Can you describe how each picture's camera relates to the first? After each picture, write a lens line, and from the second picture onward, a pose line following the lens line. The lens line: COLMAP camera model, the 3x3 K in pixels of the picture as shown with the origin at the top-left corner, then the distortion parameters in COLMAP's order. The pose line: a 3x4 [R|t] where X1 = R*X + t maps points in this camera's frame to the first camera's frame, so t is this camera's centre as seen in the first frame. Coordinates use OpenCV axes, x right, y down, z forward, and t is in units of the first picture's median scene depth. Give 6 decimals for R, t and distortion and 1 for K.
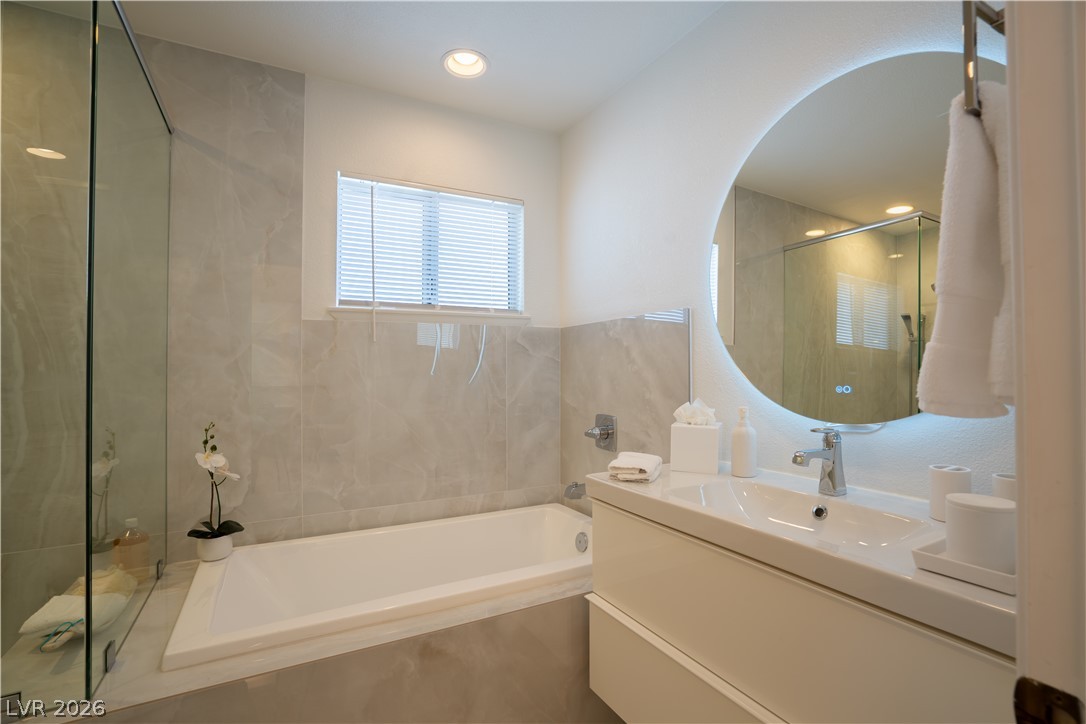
lens RADIAL K [[496.1, 0, 535.3], [0, 496.1, 367.2], [0, 0, 1]] dist [-0.008452, 0.003892]
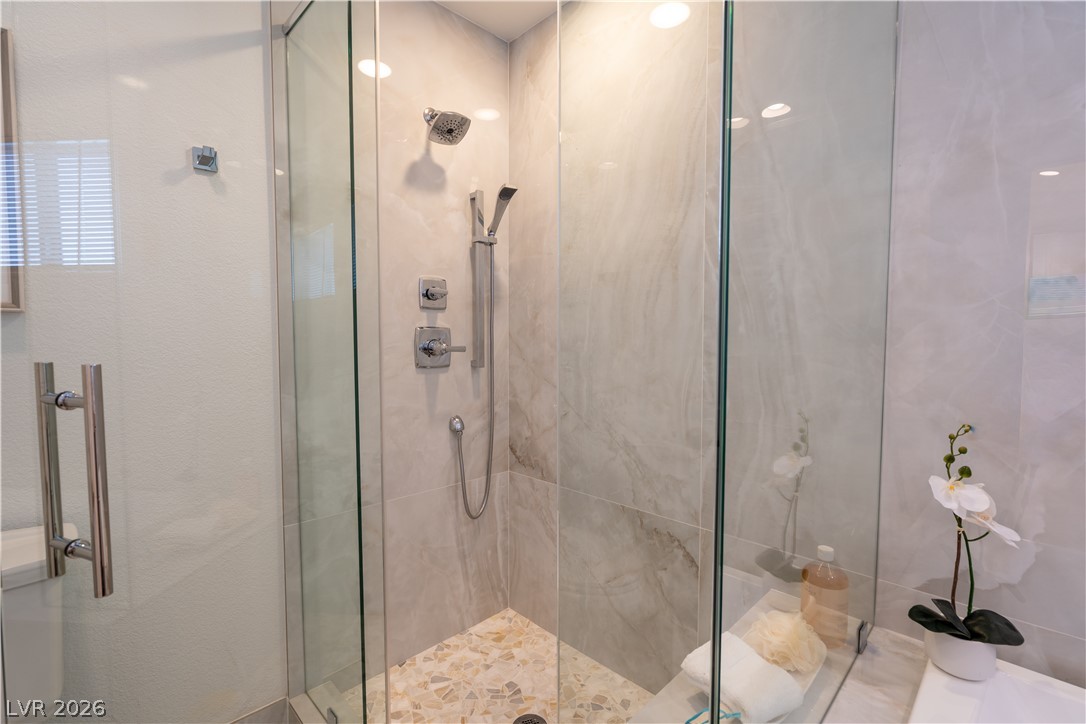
lens RADIAL K [[496.1, 0, 534.0], [0, 496.1, 371.5], [0, 0, 1]] dist [-0.008452, 0.003892]
pose [[0.292874, 0.052493, -0.954709, -0.286070], [0.003934, 0.998417, 0.056103, 0.024319], [0.956143, -0.020187, 0.292204, 0.405745]]
